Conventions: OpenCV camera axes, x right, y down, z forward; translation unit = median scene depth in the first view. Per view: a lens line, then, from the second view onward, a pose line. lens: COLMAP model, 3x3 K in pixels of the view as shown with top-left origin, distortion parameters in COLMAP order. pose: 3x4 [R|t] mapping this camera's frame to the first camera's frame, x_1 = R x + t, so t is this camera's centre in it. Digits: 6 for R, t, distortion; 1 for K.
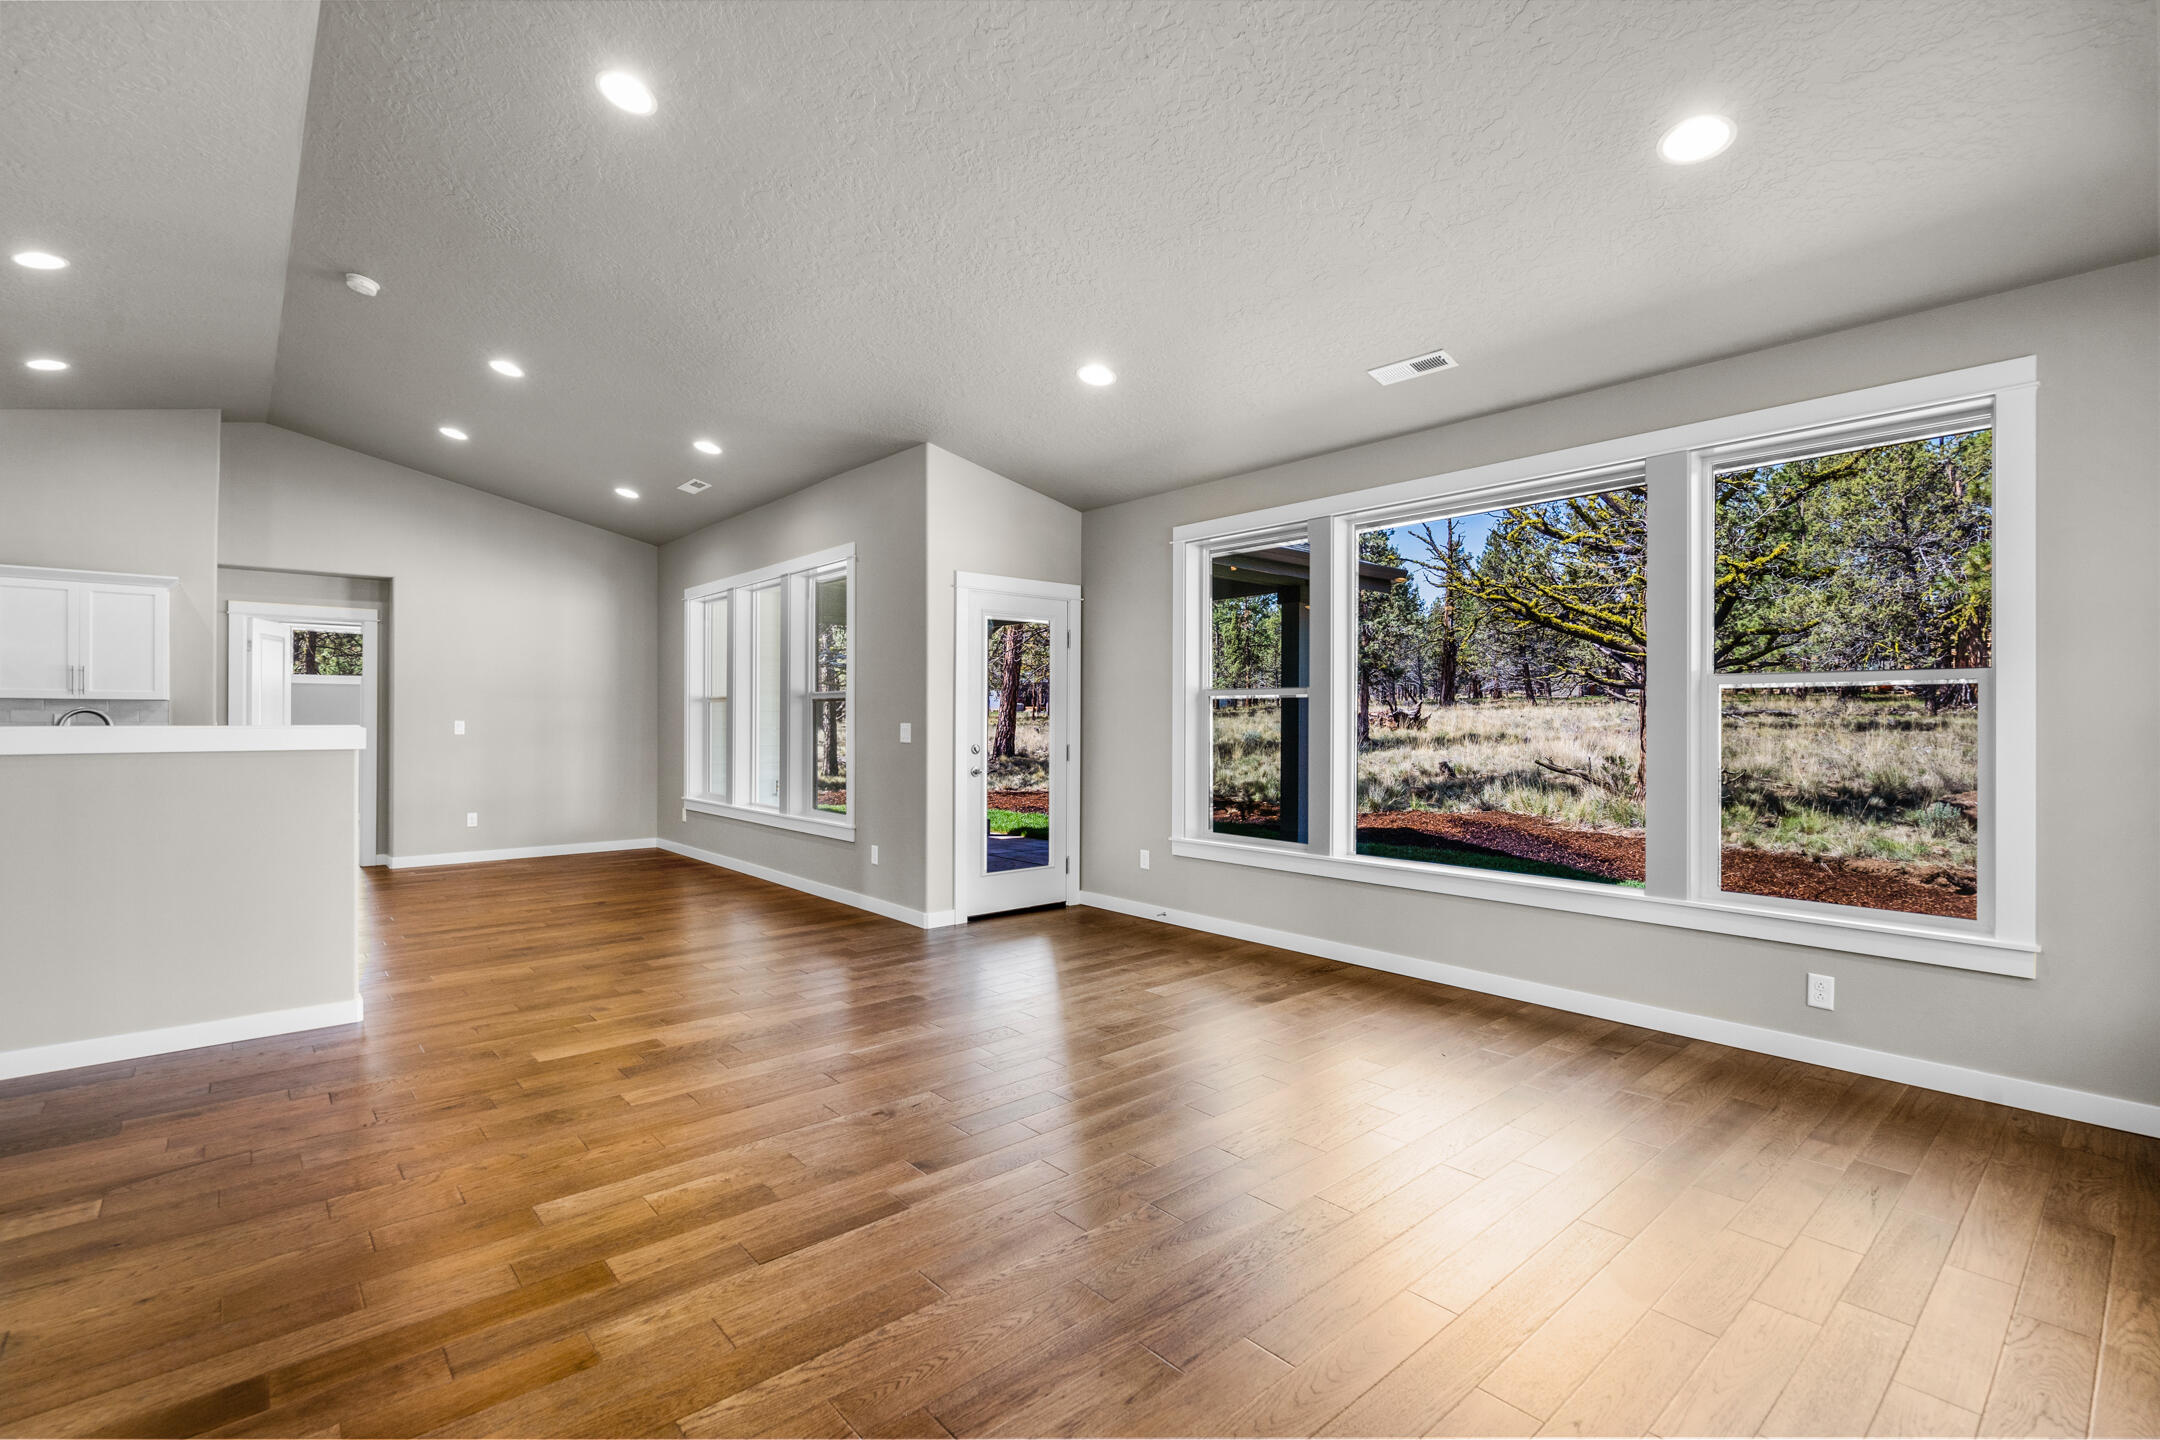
lens RADIAL K [[975.3, 0, 1065.7], [0, 975.3, 721.3], [0, 0, 1]] dist [-0.005959, 0.000117]
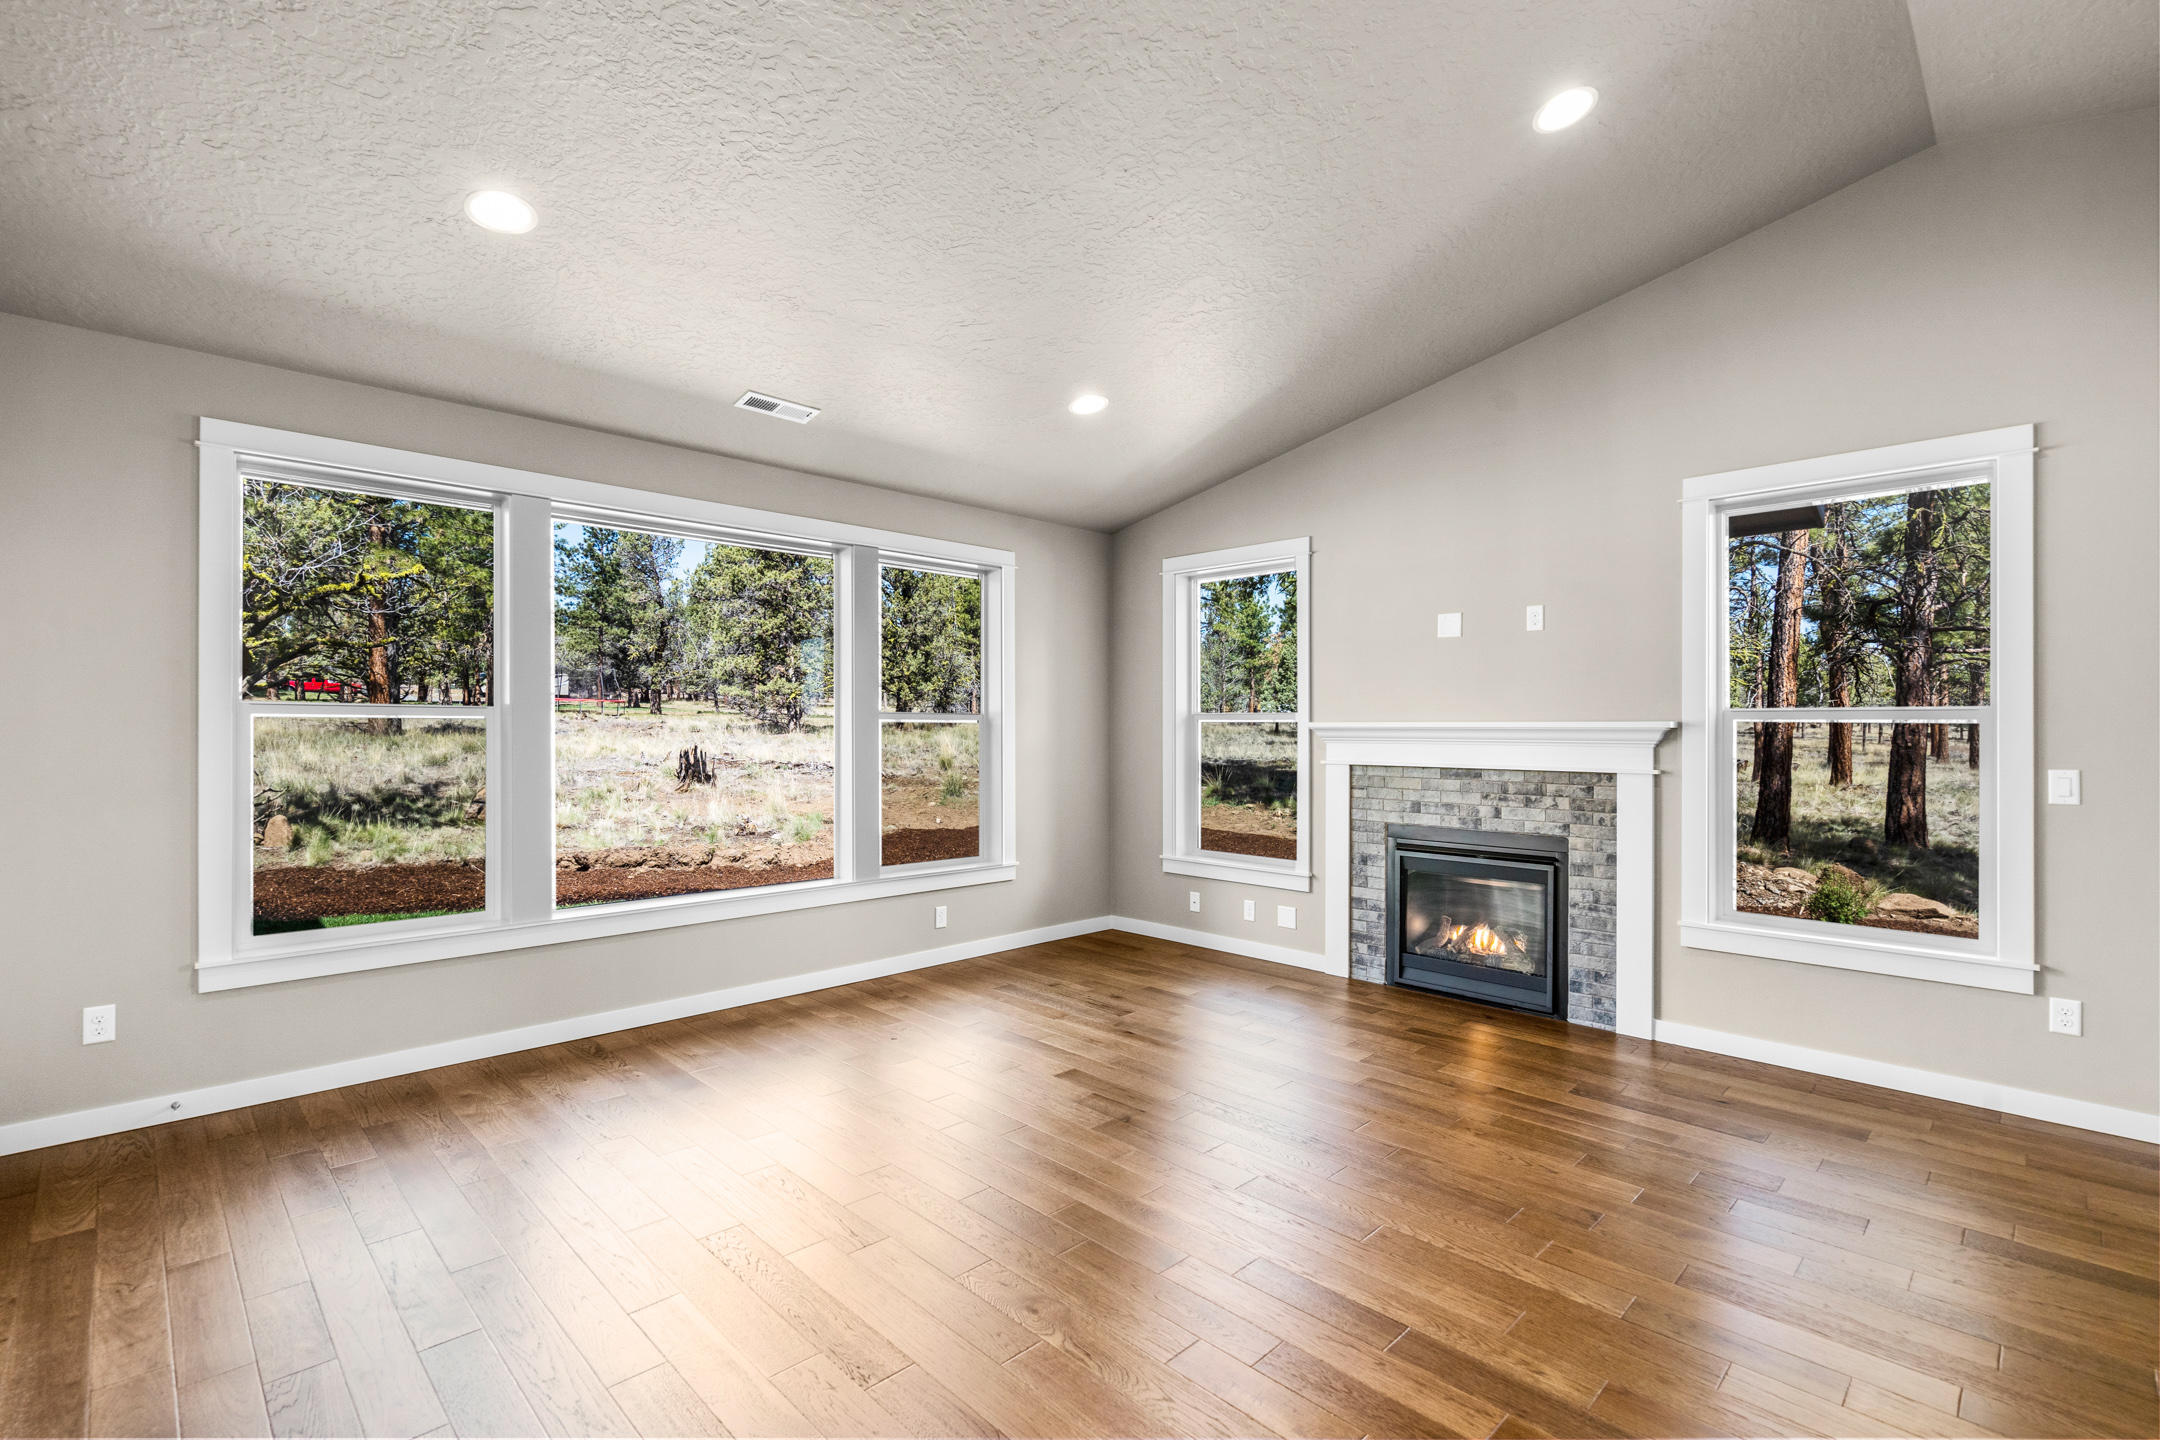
lens RADIAL K [[975.3, 0, 1063.5], [0, 975.3, 725.9], [0, 0, 1]] dist [-0.005959, 0.000117]
pose [[-0.057704, 0.000494, 0.998334, -0.747043], [0.000213, 1.000000, -0.000482, -0.028382], [-0.998334, 0.000185, -0.057704, 0.822806]]
